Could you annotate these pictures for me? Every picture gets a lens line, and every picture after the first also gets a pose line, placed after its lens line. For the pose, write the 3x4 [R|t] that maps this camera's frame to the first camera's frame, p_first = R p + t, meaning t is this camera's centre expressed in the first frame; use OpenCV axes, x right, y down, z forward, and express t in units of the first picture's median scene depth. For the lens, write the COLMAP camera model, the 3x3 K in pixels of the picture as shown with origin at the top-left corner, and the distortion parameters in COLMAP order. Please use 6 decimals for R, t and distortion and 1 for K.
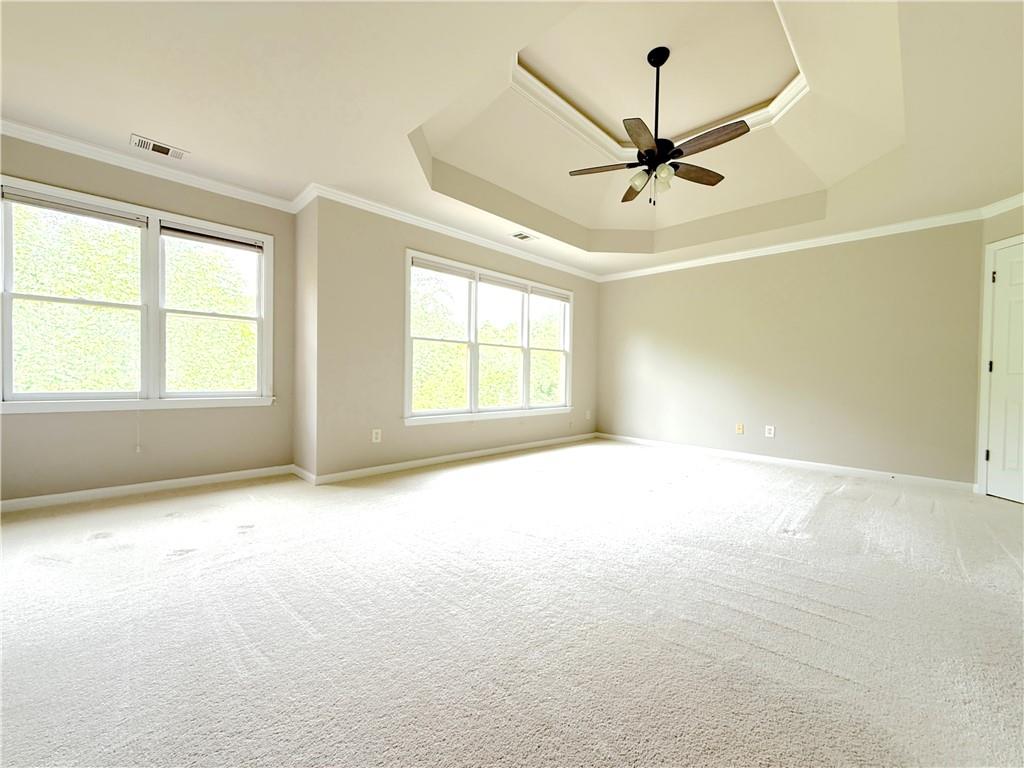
lens RADIAL K [[407.5, 0, 510.8], [0, 407.5, 384.7], [0, 0, 1]] dist [0.003484, 0.000468]
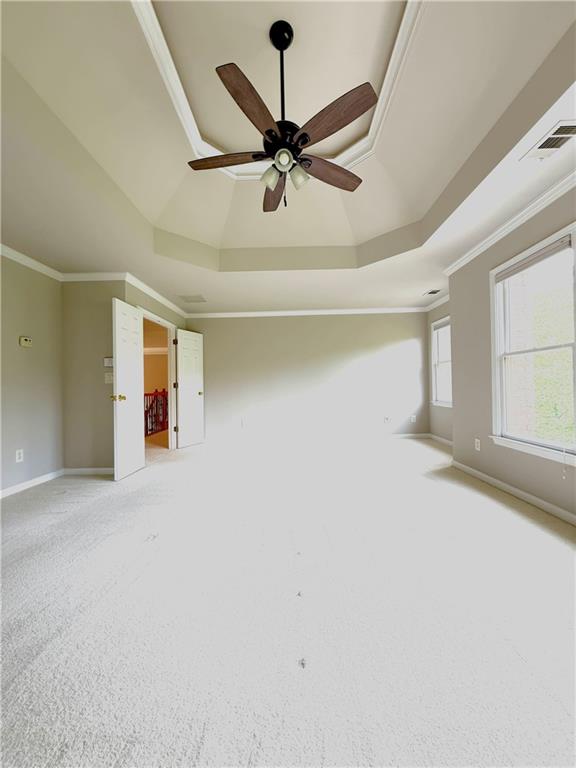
lens RADIAL K [[305.6, 0, 286.9], [0, 305.6, 384.1], [0, 0, 1]] dist [0.003484, 0.000468]
pose [[-0.712567, -0.006640, -0.701573, 0.653461], [-0.008829, 0.999961, -0.000497, -0.042034], [0.701549, 0.005840, -0.712598, 1.179410]]
